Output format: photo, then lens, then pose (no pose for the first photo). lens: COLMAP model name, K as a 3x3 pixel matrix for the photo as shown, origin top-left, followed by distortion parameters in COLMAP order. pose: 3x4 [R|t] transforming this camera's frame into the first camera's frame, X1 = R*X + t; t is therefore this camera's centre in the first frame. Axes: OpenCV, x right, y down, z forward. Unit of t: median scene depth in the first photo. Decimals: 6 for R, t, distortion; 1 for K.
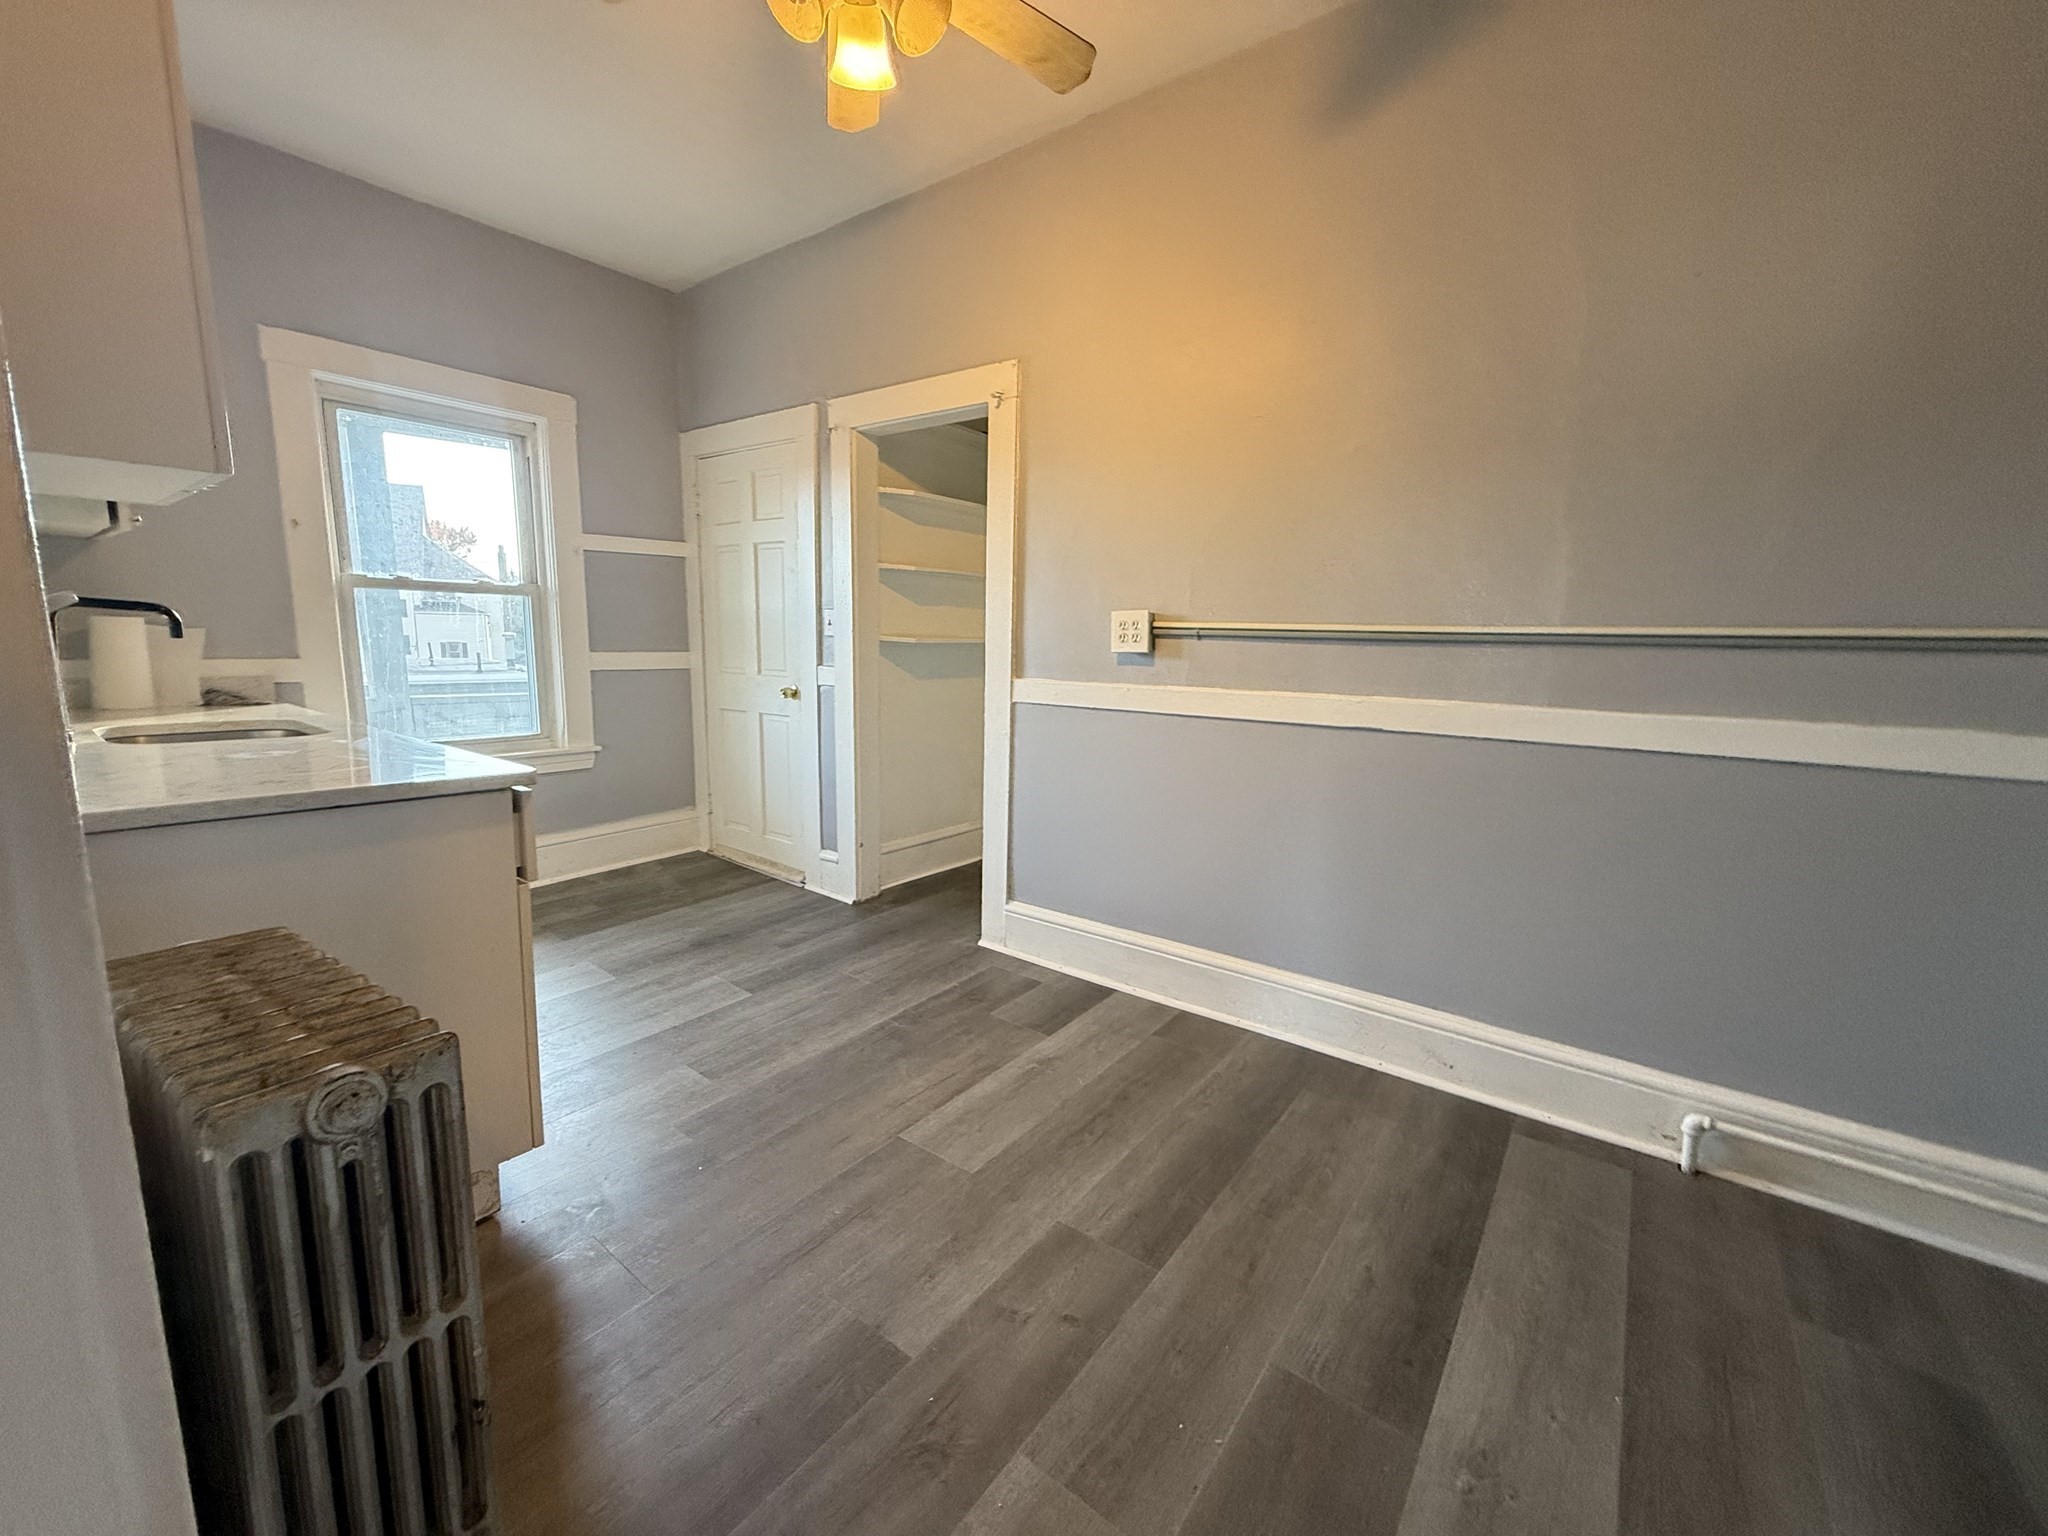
lens RADIAL K [[817.8, 0, 1015.5], [0, 817.8, 762.7], [0, 0, 1]] dist [-0.000675, 0.000289]
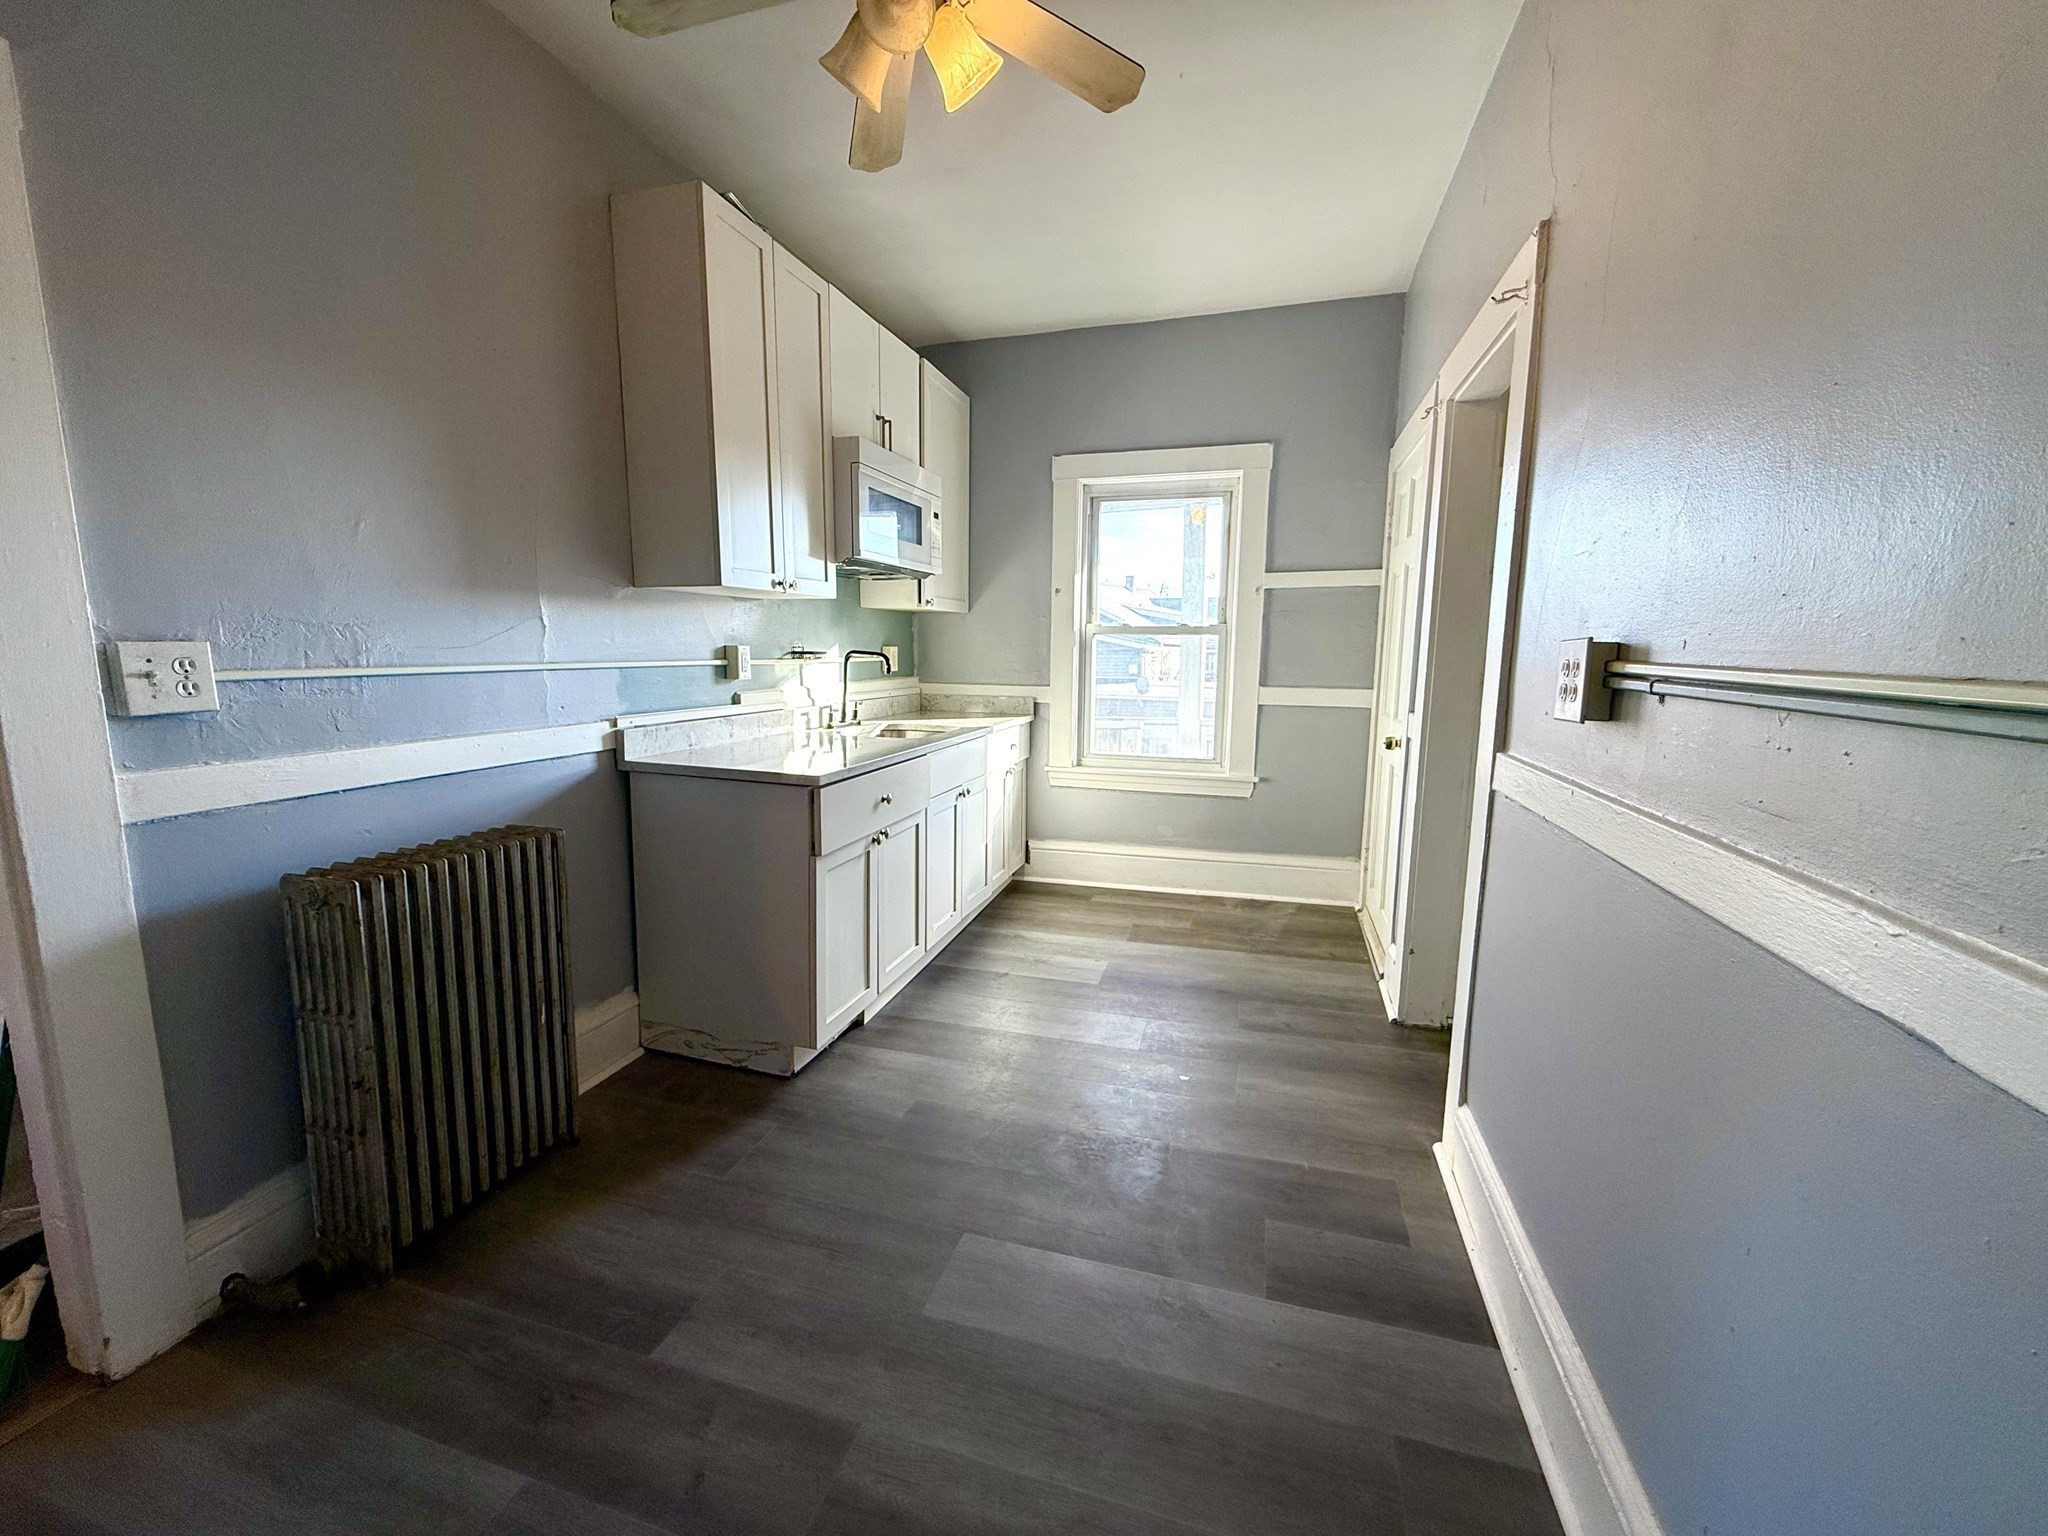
lens RADIAL K [[817.8, 0, 1020.9], [0, 817.8, 763.2], [0, 0, 1]] dist [-0.000675, 0.000289]
pose [[0.358116, 0.116337, -0.926401, 0.384628], [-0.146201, 0.986954, 0.067424, -0.073603], [0.922159, 0.111295, 0.370453, 0.390030]]
